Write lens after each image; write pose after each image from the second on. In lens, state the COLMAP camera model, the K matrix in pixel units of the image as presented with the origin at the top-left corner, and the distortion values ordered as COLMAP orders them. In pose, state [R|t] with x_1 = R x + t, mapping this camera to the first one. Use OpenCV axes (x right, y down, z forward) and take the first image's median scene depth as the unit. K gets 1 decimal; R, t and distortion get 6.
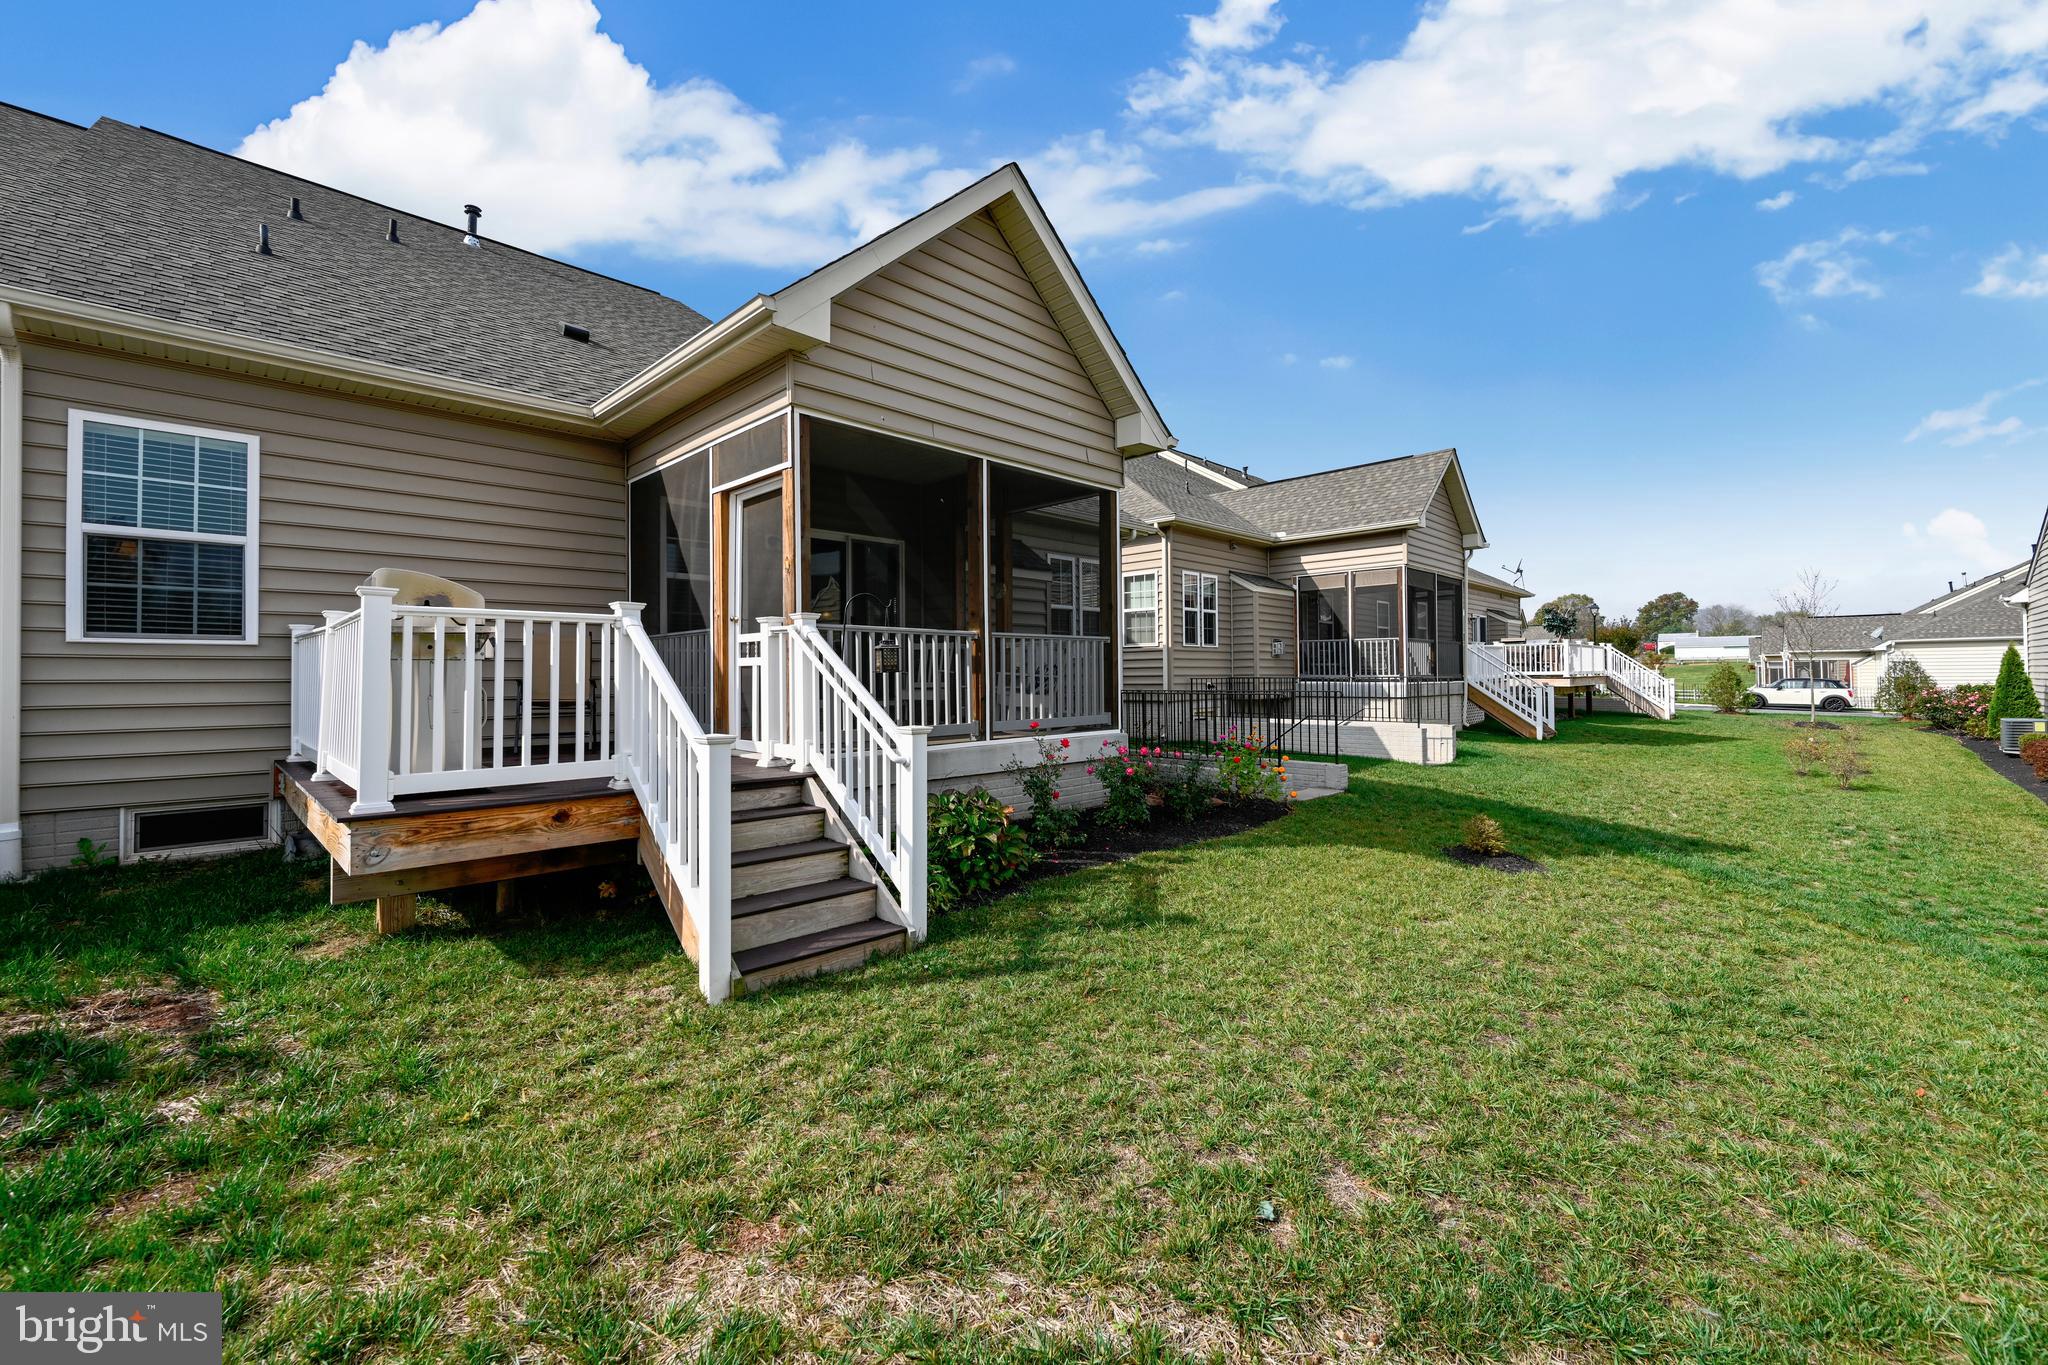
lens RADIAL K [[822.5, 0, 1003.7], [0, 822.5, 651.2], [0, 0, 1]] dist [-0.002108, 0.000610]
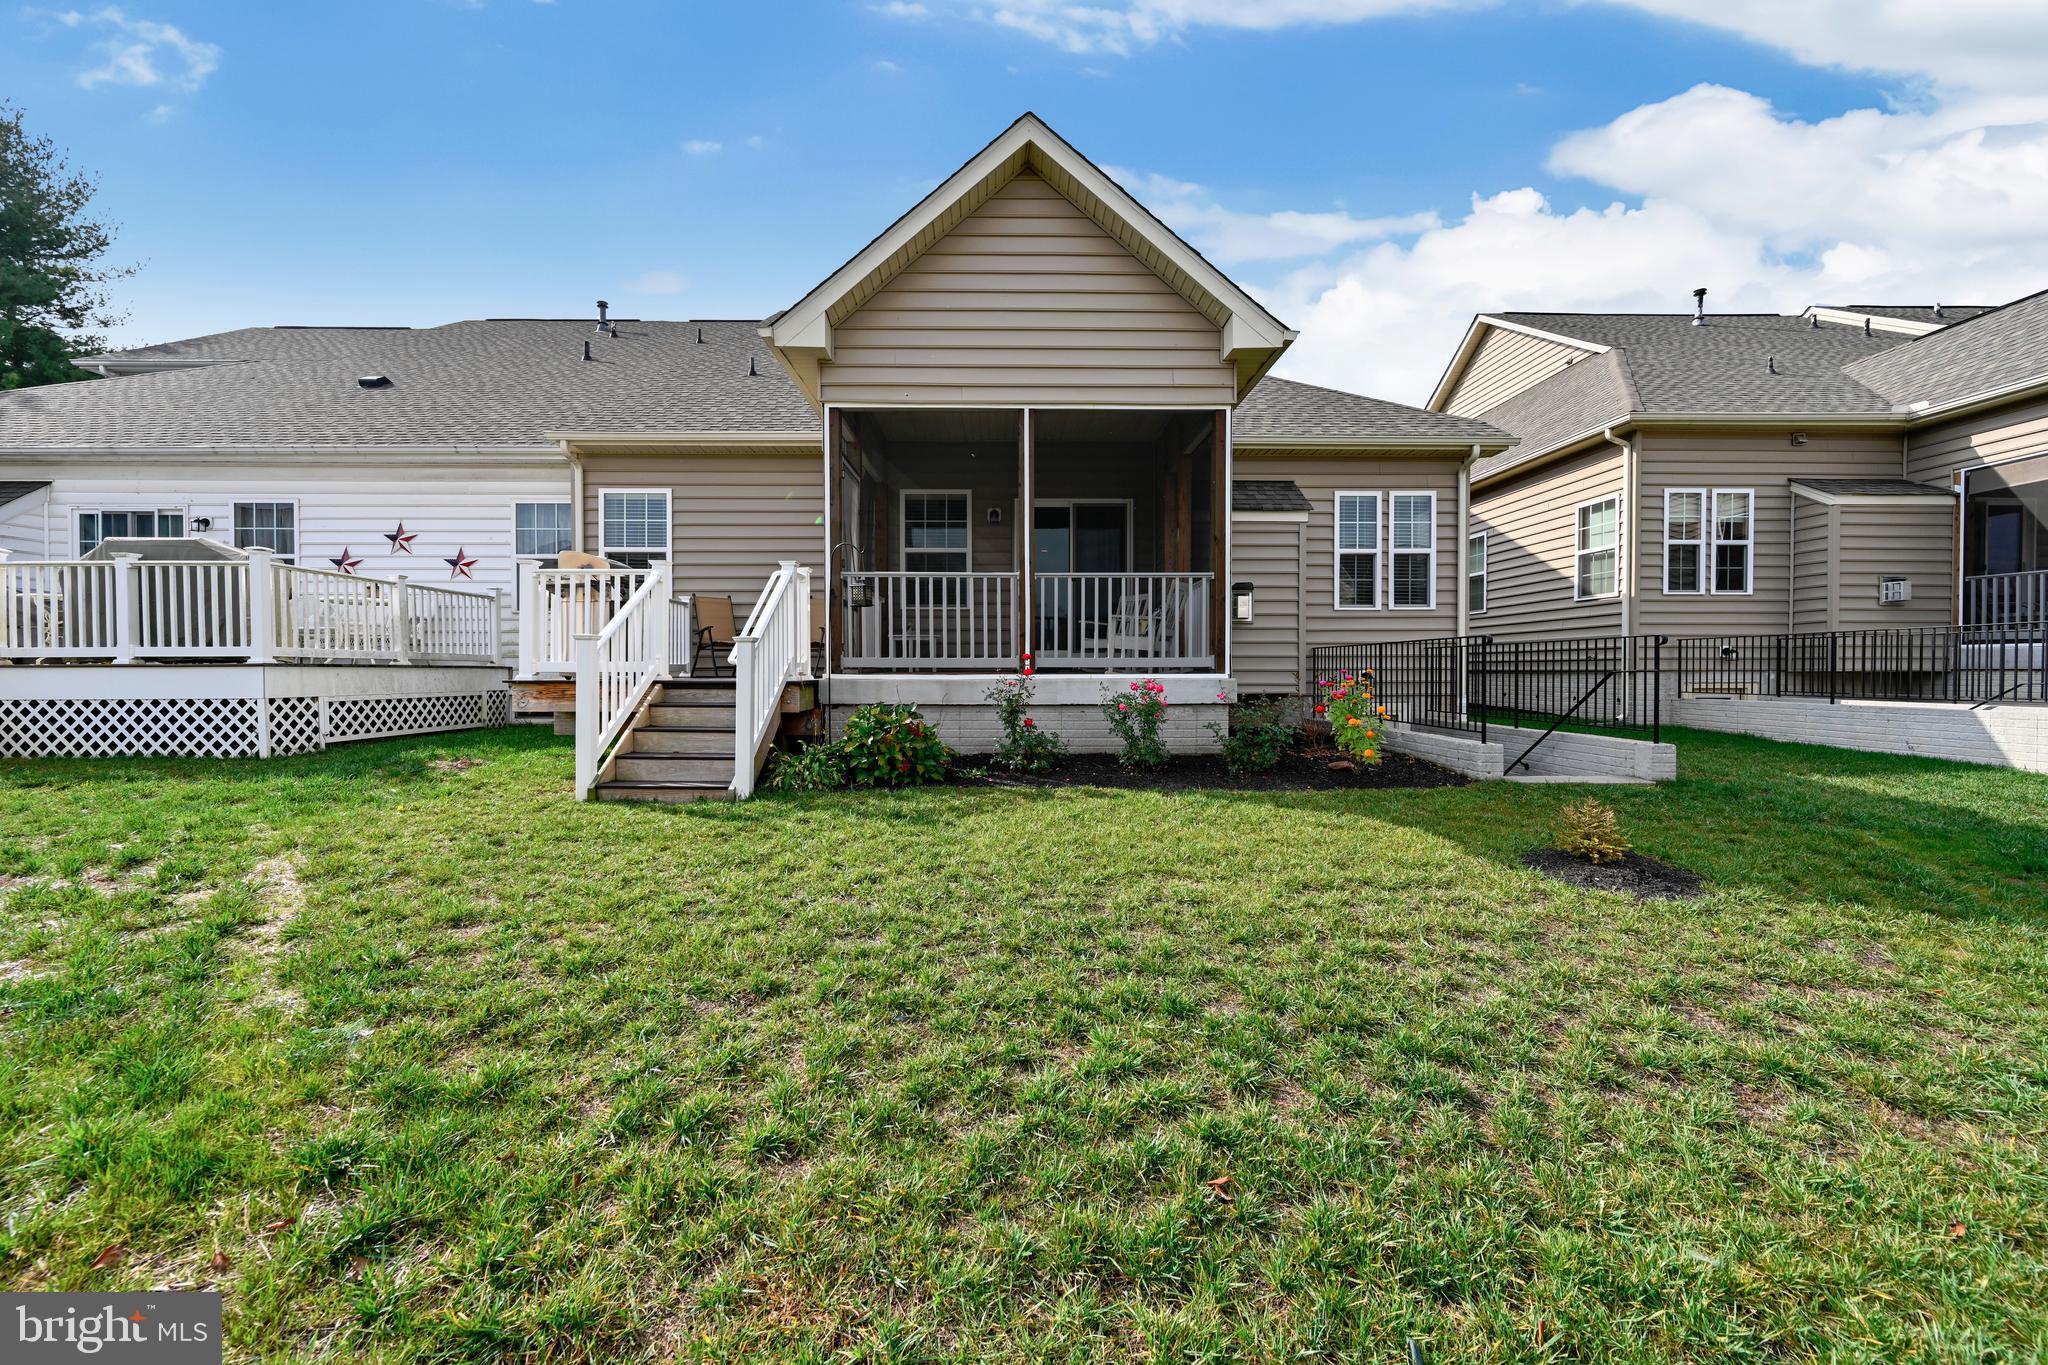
lens RADIAL K [[822.5, 0, 1020.7], [0, 822.5, 684.6], [0, 0, 1]] dist [-0.002108, 0.000610]
pose [[0.727217, 0.015503, -0.686233, 0.296023], [0.016834, 0.999041, 0.040410, 0.032888], [0.686202, -0.040939, 0.726258, 0.090179]]
